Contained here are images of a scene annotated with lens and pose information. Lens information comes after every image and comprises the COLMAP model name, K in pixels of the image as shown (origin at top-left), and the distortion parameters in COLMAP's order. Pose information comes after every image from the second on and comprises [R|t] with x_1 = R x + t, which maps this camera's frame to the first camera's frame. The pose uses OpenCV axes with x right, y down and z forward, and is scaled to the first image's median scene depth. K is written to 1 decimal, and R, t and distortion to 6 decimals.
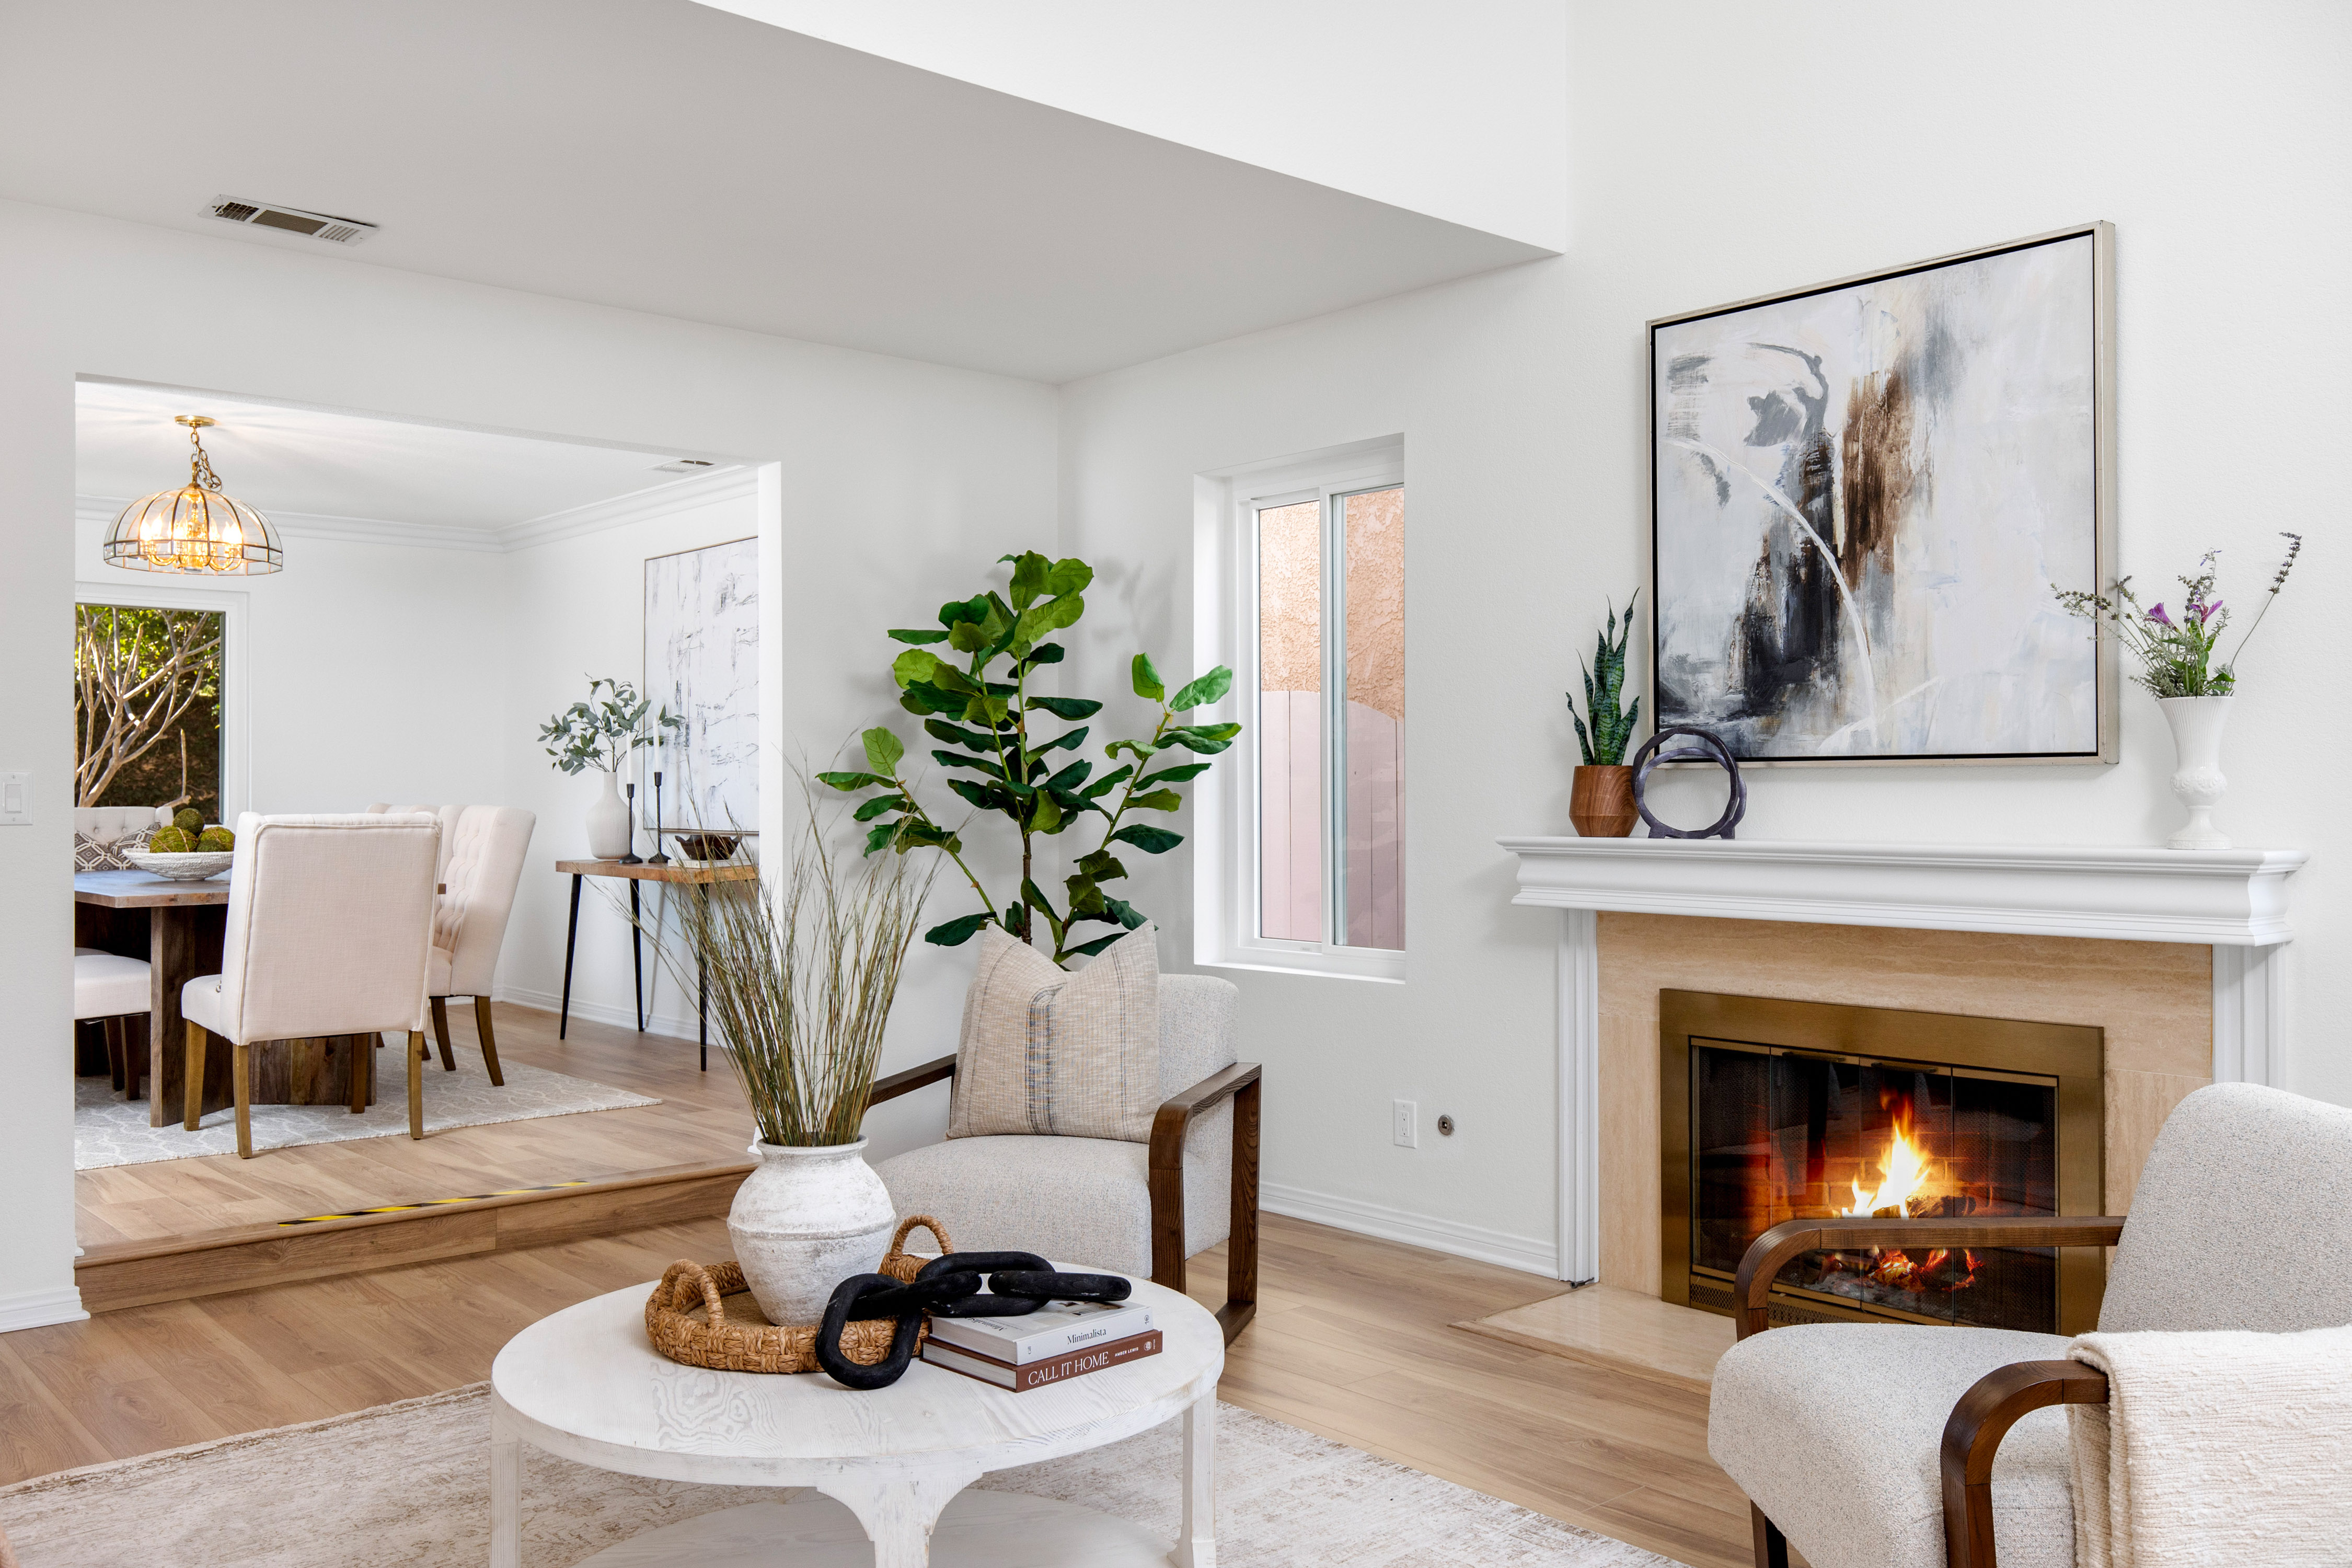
lens RADIAL K [[1915.2, 0, 1184.2], [0, 1915.2, 784.0], [0, 0, 1]] dist [0.005908, -0.000458]
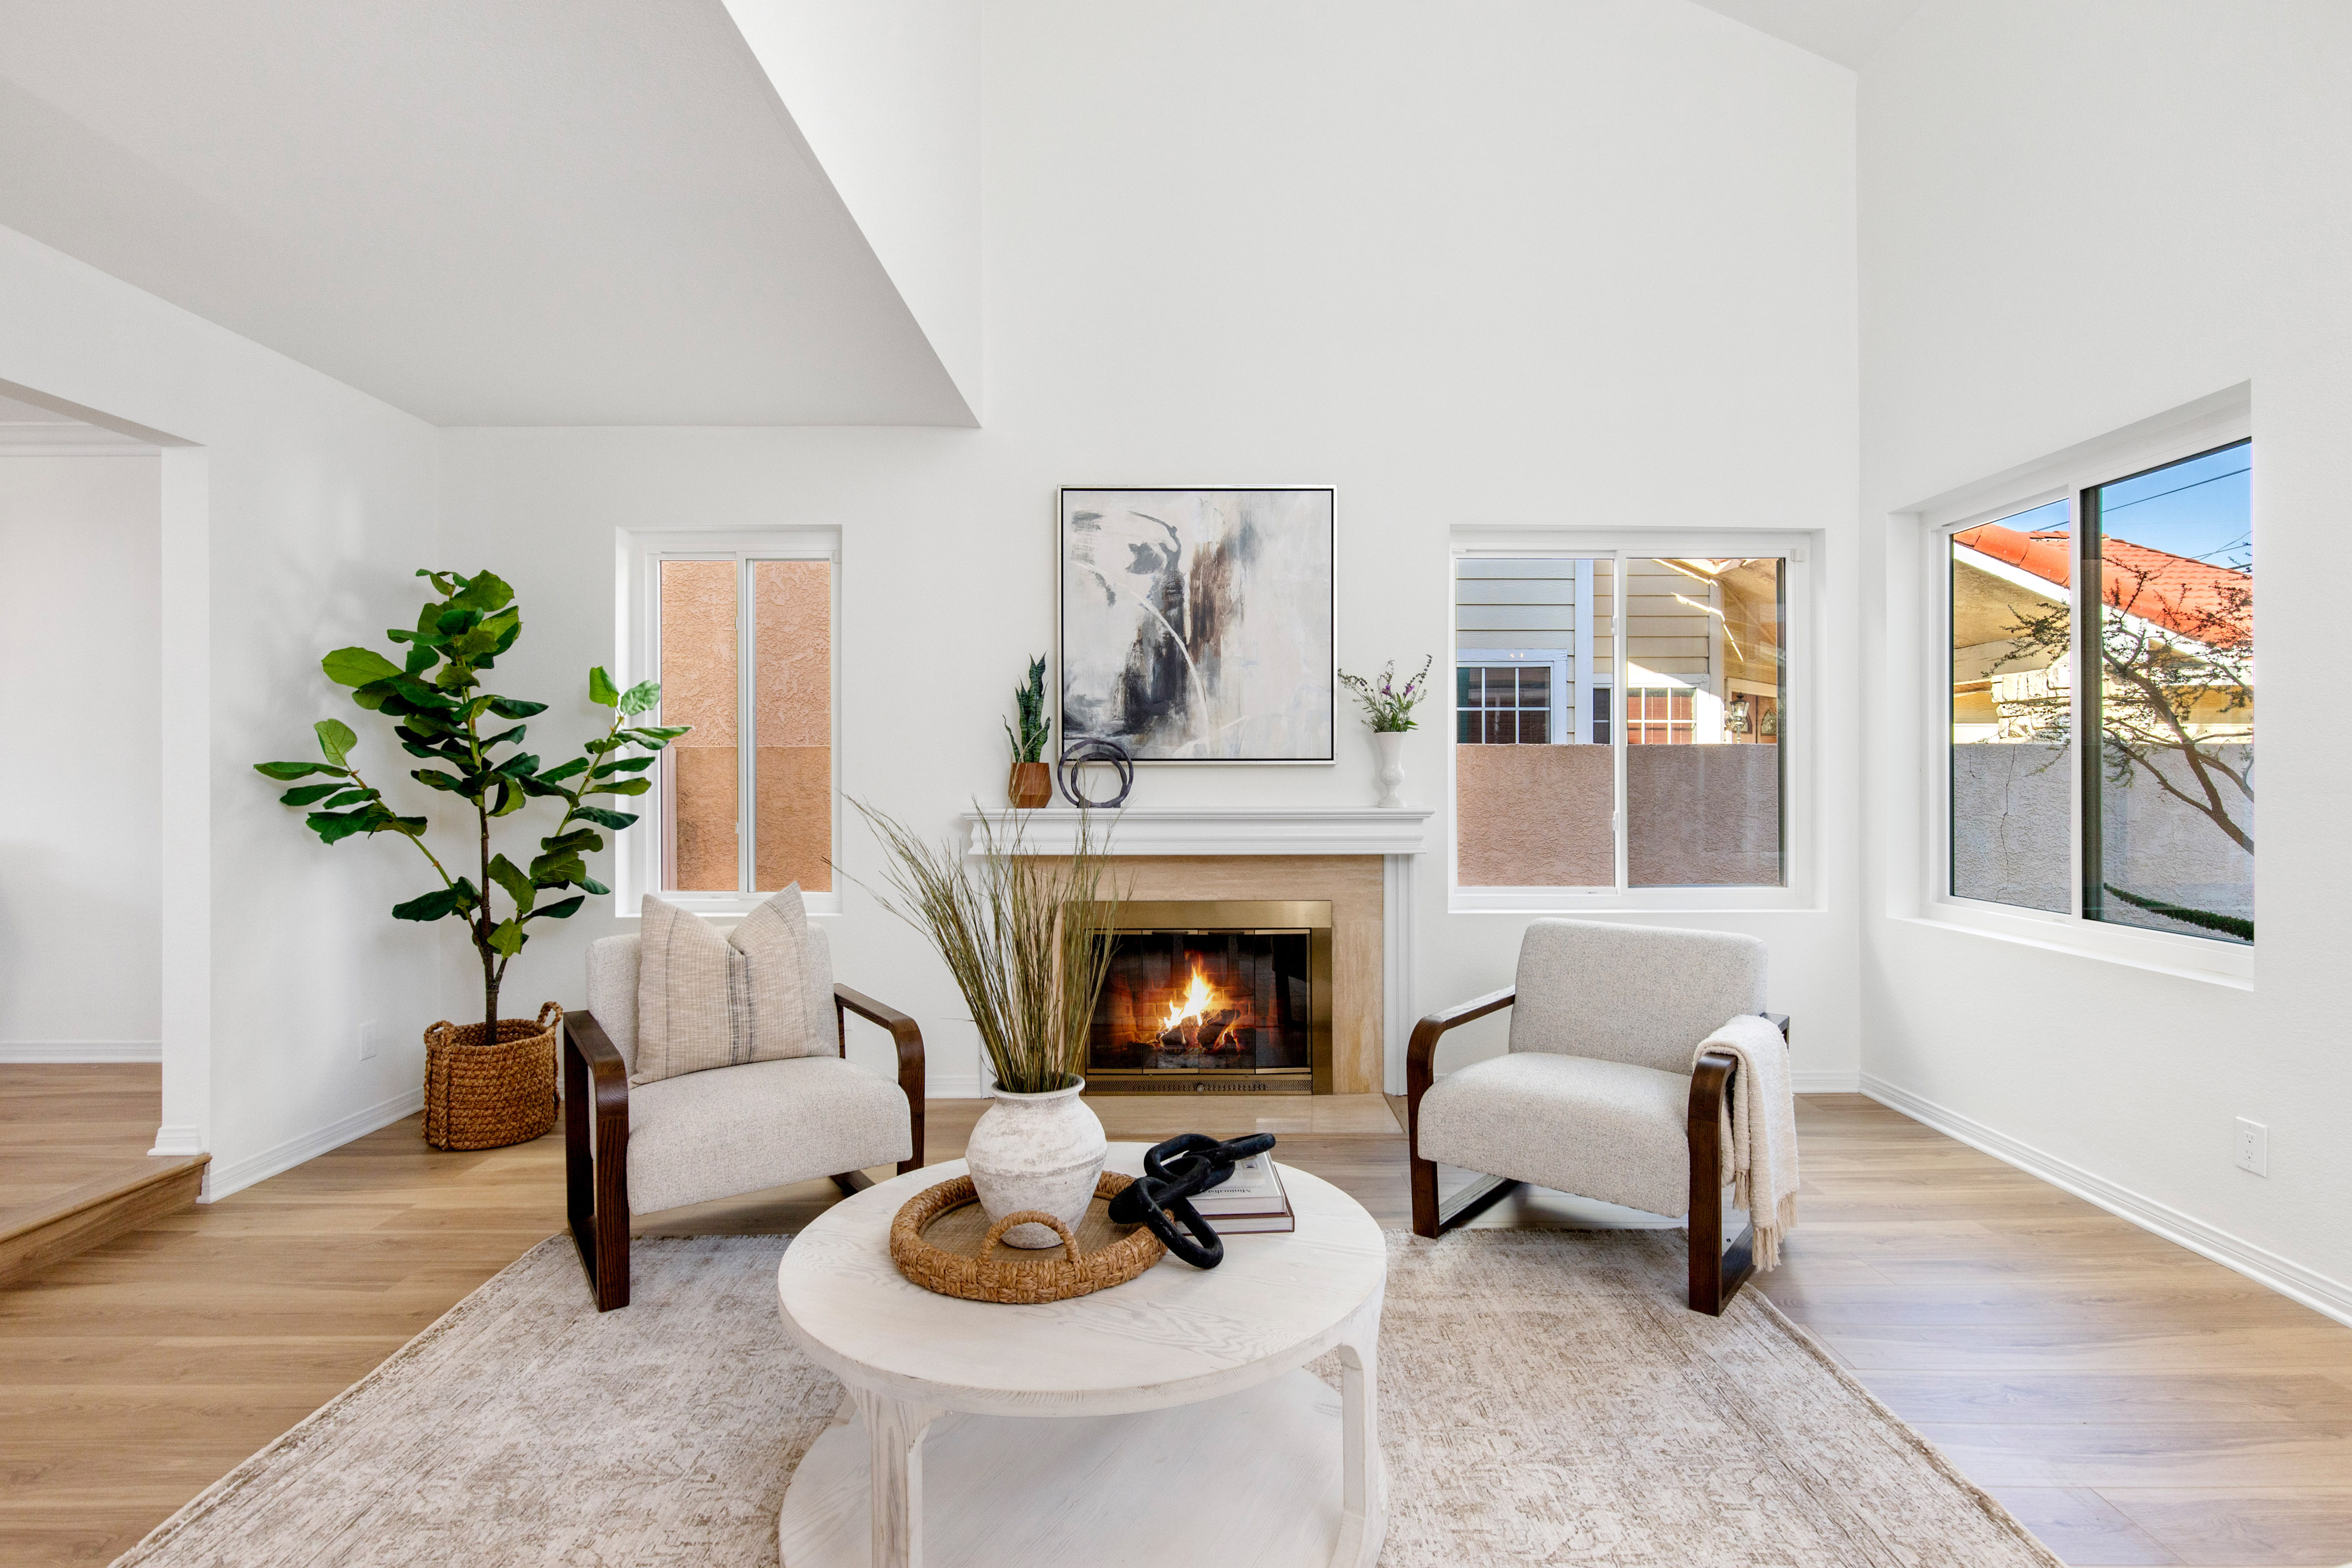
lens RADIAL K [[1144.7, 0, 1199.7], [0, 1144.7, 773.6], [0, 0, 1]] dist [0.001184, -0.000409]
pose [[0.653195, -0.000369, 0.757190, -0.420167], [-0.002655, 0.999993, 0.002777, -0.003808], [-0.757185, -0.003824, 0.653189, 0.298520]]
